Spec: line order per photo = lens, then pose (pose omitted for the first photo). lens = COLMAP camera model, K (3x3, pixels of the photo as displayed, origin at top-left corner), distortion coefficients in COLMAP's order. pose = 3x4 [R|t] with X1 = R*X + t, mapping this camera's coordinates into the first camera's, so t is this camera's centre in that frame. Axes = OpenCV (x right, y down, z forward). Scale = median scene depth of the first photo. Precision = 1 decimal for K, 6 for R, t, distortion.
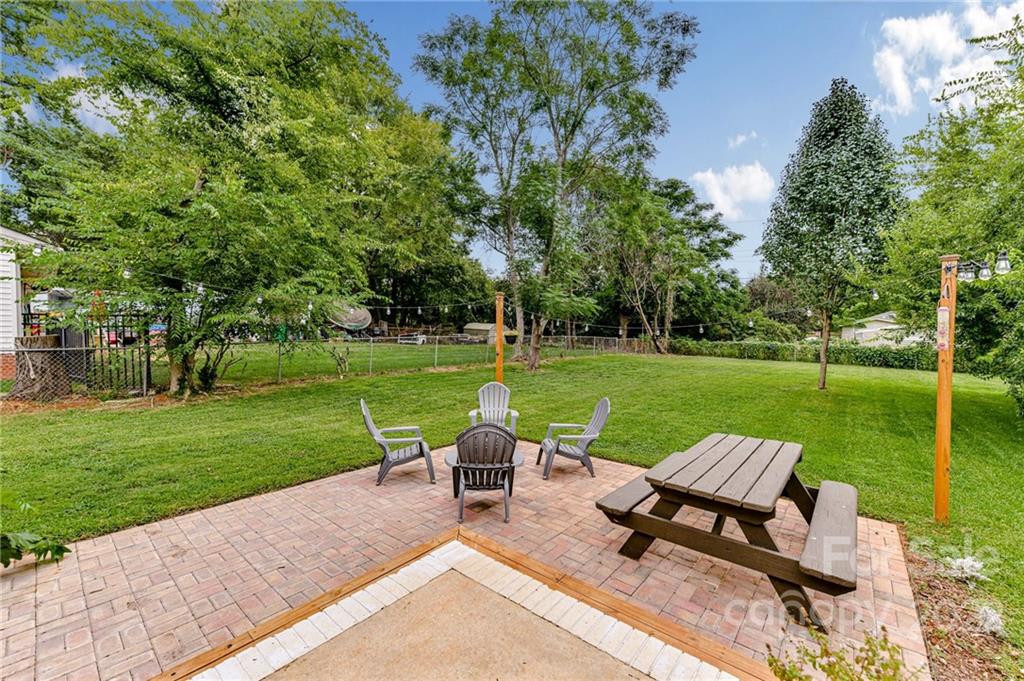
lens RADIAL K [[403.6, 0, 509.4], [0, 403.6, 341.4], [0, 0, 1]] dist [0.002690, -0.001745]
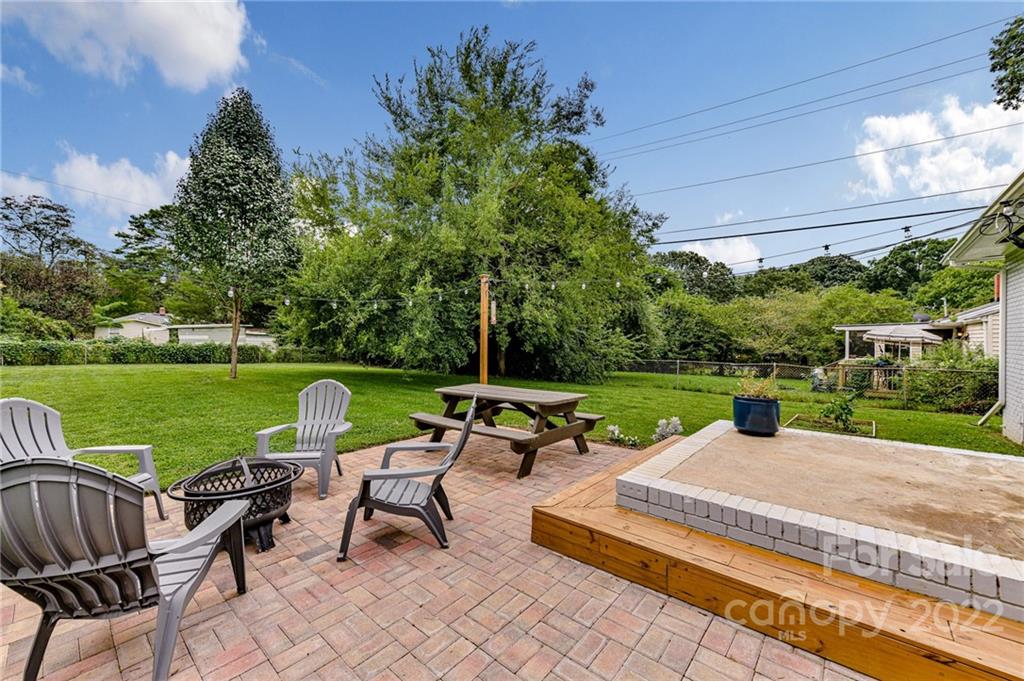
lens RADIAL K [[403.6, 0, 512.6], [0, 403.6, 338.4], [0, 0, 1]] dist [0.002690, -0.001745]
pose [[0.009042, -0.000596, 0.999959, -0.102107], [0.018542, 0.999828, 0.000429, 0.011672], [-0.999787, 0.018538, 0.009051, 0.109534]]
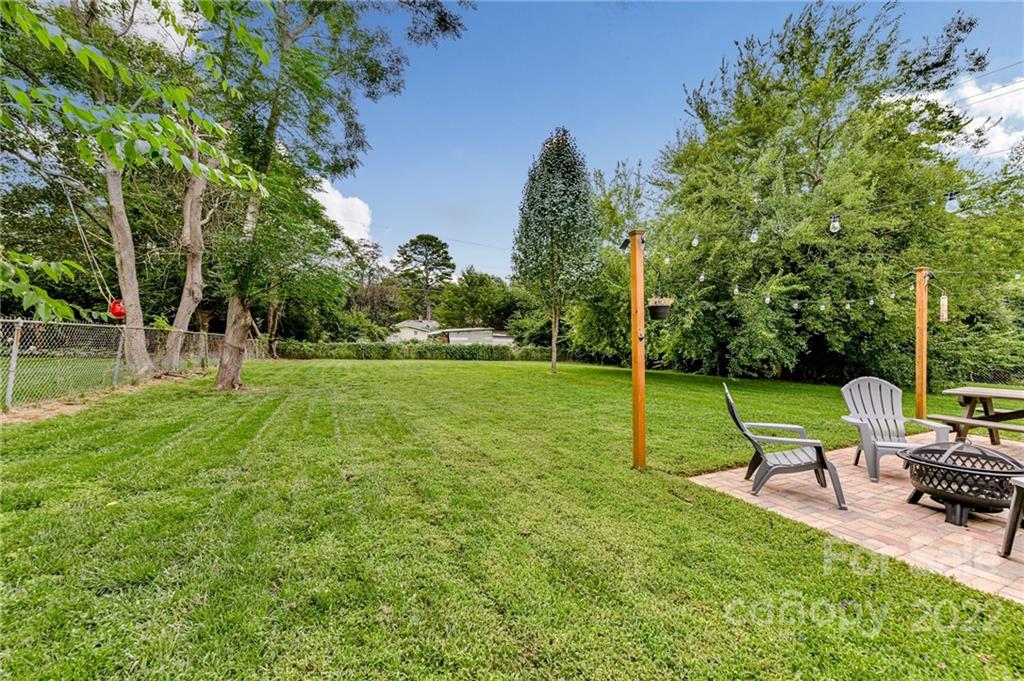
lens RADIAL K [[403.6, 0, 510.2], [0, 403.6, 339.8], [0, 0, 1]] dist [0.002690, -0.001745]
pose [[0.436264, -0.003666, 0.899811, -0.155210], [0.022005, 0.999736, -0.006596, 0.008983], [-0.899550, 0.022677, 0.436229, 0.231363]]
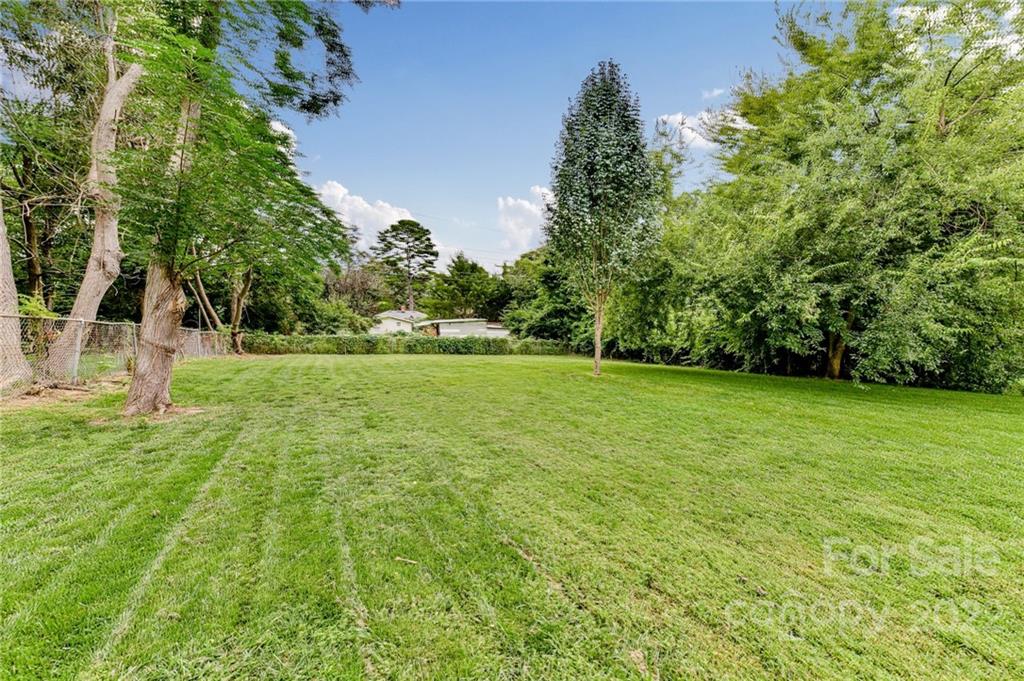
lens RADIAL K [[403.6, 0, 510.7], [0, 403.6, 342.3], [0, 0, 1]] dist [0.002690, -0.001745]
pose [[0.387930, -0.028206, 0.921257, -0.083282], [0.020932, 0.999543, 0.021789, 0.005545], [-0.921451, 0.010831, 0.388343, 0.321911]]
